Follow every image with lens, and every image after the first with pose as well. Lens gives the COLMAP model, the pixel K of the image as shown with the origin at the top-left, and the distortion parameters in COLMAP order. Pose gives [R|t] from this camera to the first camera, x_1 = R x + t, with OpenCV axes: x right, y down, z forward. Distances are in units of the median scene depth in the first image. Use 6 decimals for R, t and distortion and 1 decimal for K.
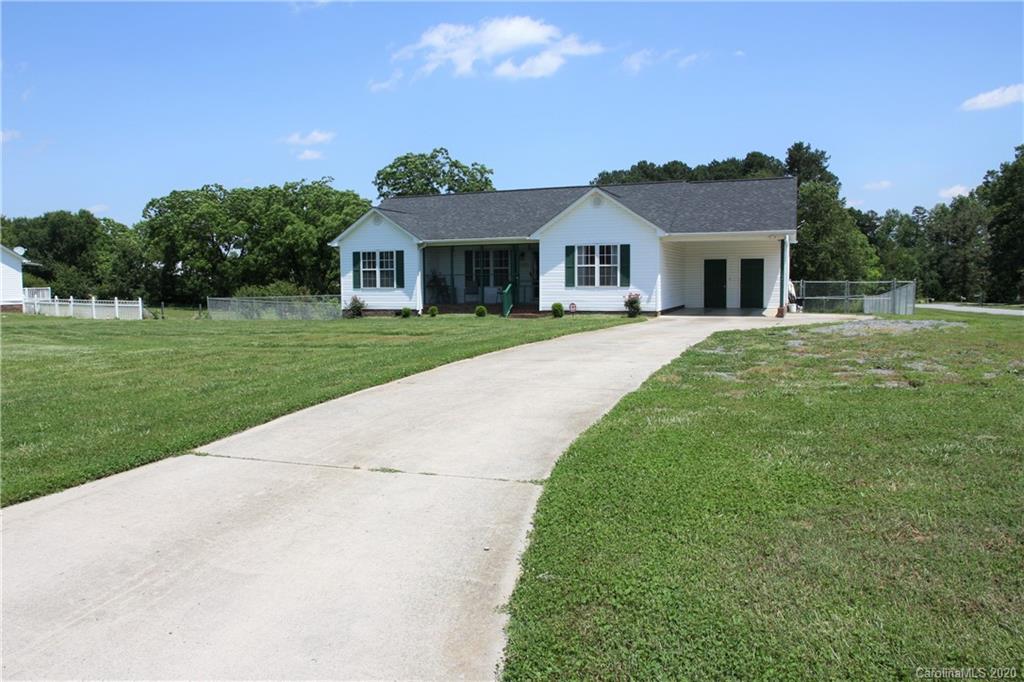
lens RADIAL K [[770.4, 0, 512.0], [0, 770.4, 341.0], [0, 0, 1]] dist [-0.057009, 0.107066]
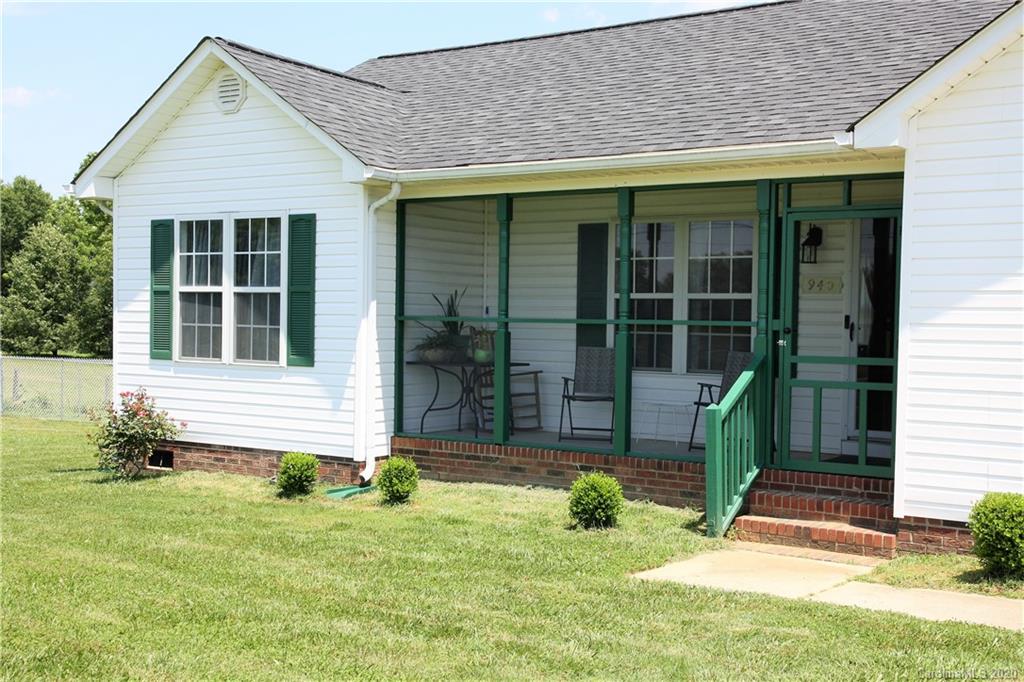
lens RADIAL K [[1256.7, 0, 513.9], [0, 1256.7, 359.1], [0, 0, 1]] dist [0.140081, 0.004756]
pose [[0.973581, 0.035061, -0.225636, 0.012814], [-0.045946, 0.998011, -0.043171, -0.056692], [0.223674, 0.052398, 0.973255, 0.621069]]
